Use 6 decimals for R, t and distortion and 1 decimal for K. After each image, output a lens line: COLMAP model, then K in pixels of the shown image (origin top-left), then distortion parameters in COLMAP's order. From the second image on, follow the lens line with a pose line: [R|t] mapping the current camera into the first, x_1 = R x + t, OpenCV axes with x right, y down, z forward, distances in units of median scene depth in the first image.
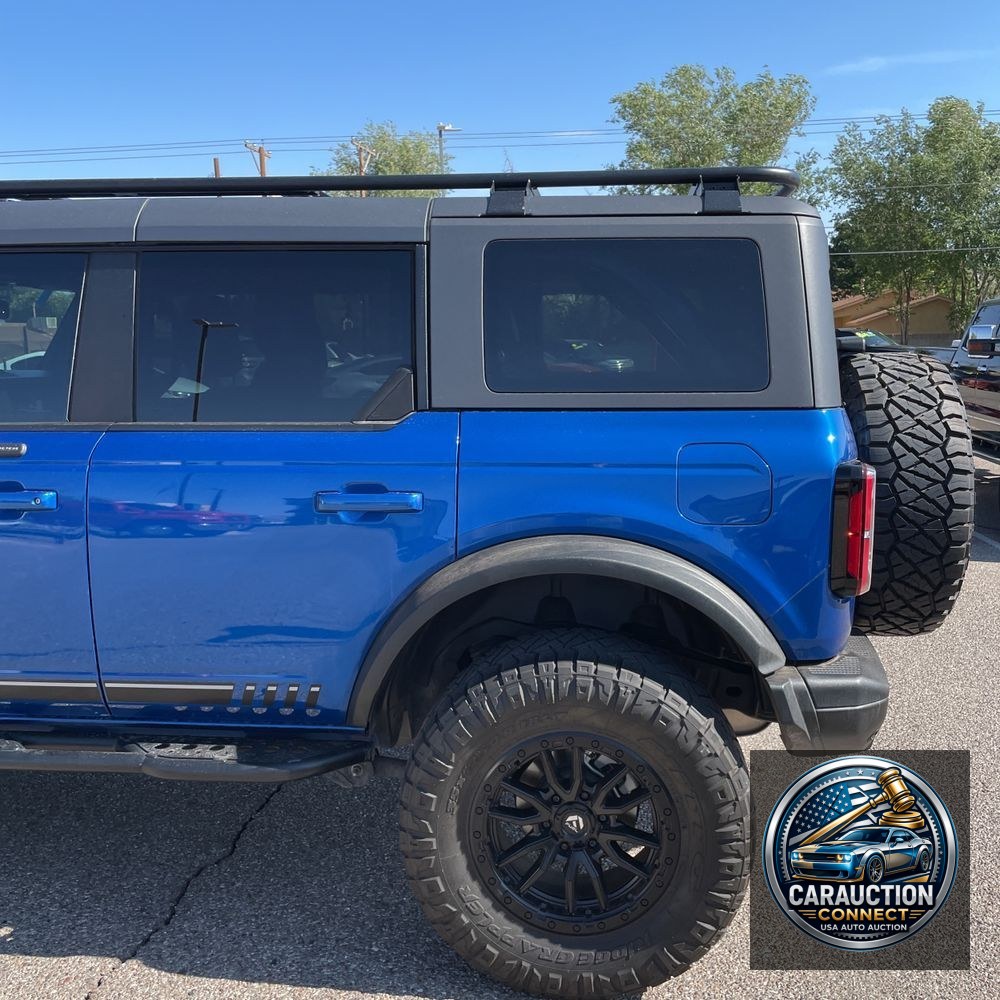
lens RADIAL K [[1039.3, 0, 500.0], [0, 1039.3, 500.0], [0, 0, 1]] dist [0.111327, -0.184097]
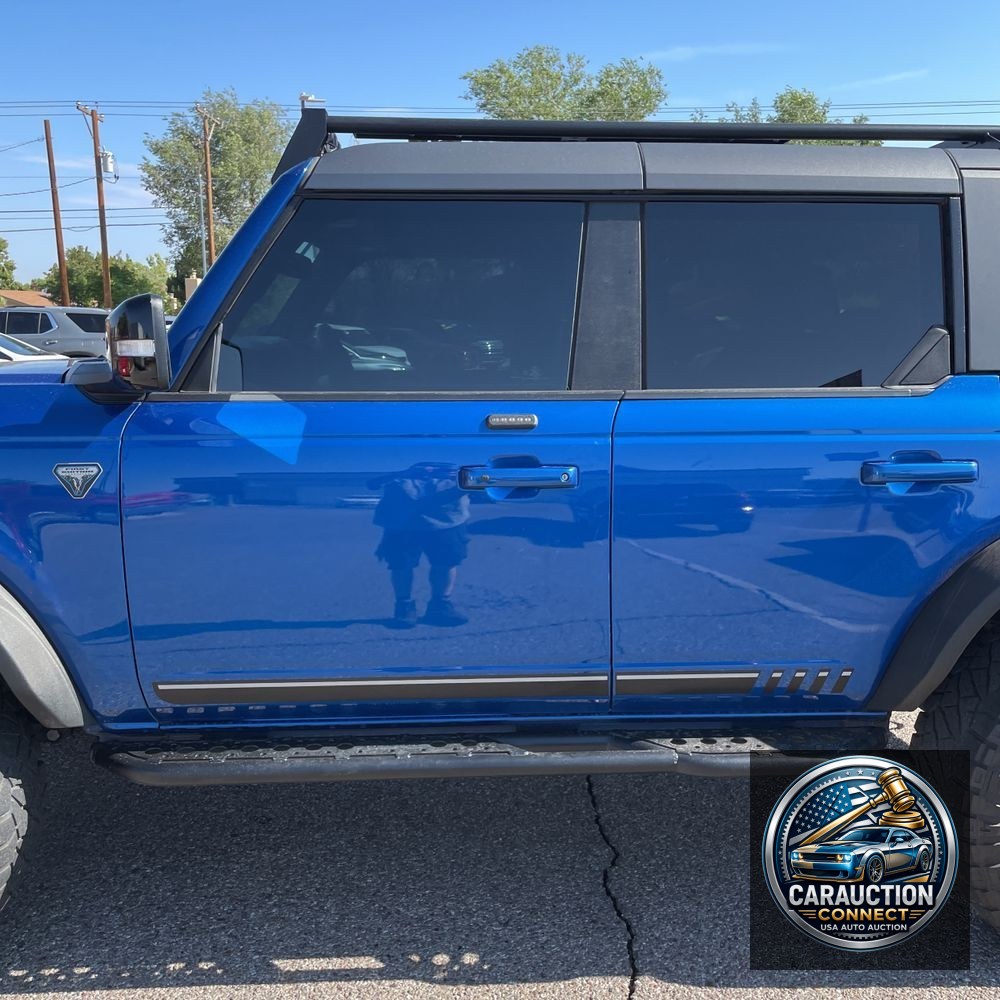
lens RADIAL K [[1039.3, 0, 500.0], [0, 1039.3, 500.0], [0, 0, 1]] dist [0.111327, -0.184097]
pose [[0.985998, -0.020470, 0.165493, -0.618089], [0.017623, 0.999671, 0.018657, 0.002757], [-0.165821, -0.015479, 0.986034, 0.124530]]
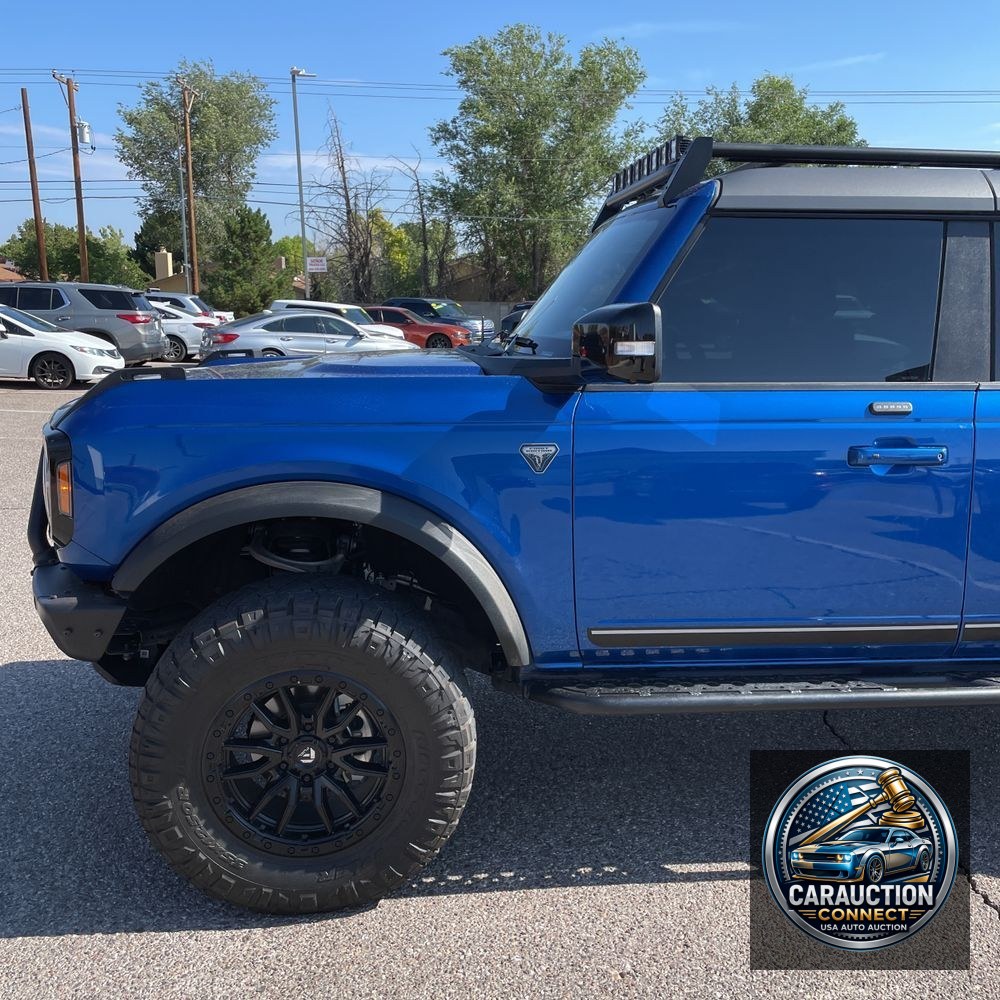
lens RADIAL K [[1039.2, 0, 511.1], [0, 1039.2, 509.7], [0, 0, 1]] dist [0.095739, -0.142801]
pose [[0.976006, -0.023331, 0.216490, -1.054672], [0.013128, 0.998739, 0.048450, -0.002385], [-0.217348, -0.044445, 0.975082, 0.052490]]
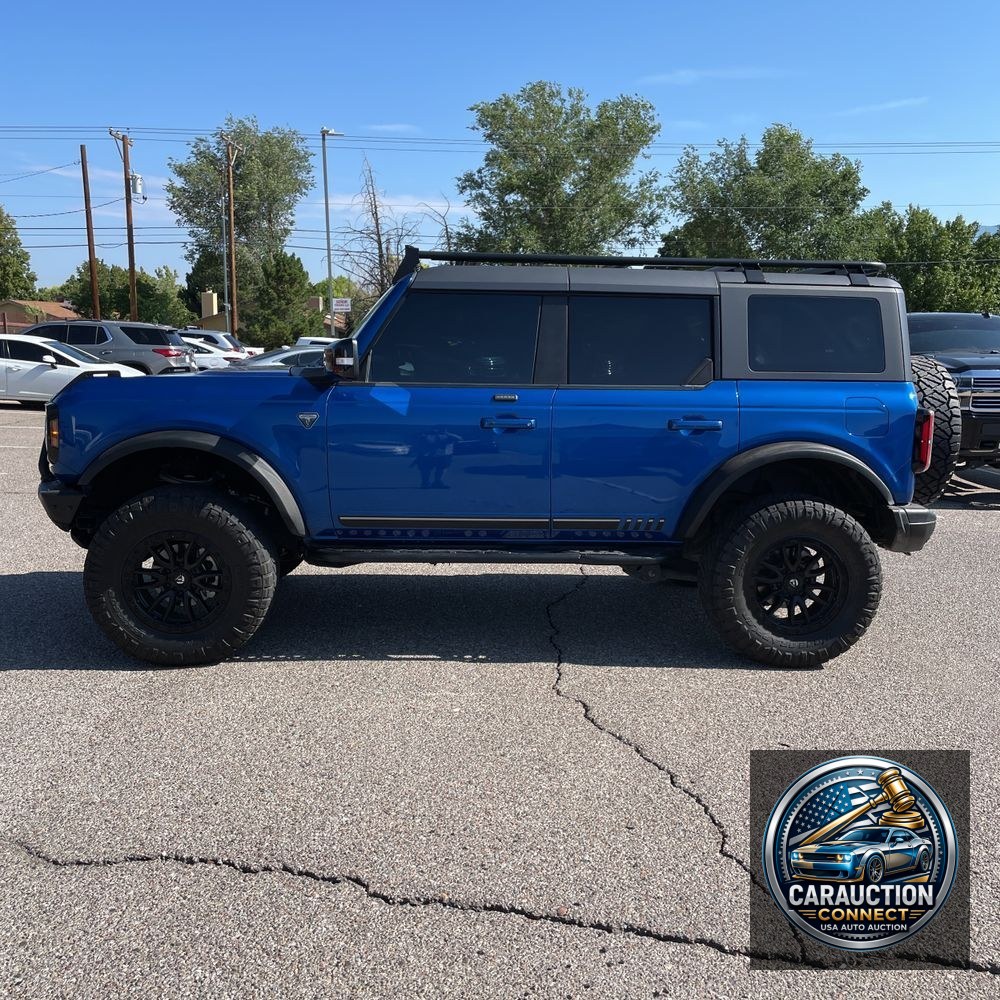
lens RADIAL K [[1039.3, 0, 500.0], [0, 1039.3, 500.0], [0, 0, 1]] dist [0.111327, -0.184097]
pose [[0.985941, -0.001086, 0.167093, -0.785717], [0.000450, 0.999993, 0.003846, 0.130215], [-0.167096, -0.003717, 0.985934, -0.864120]]
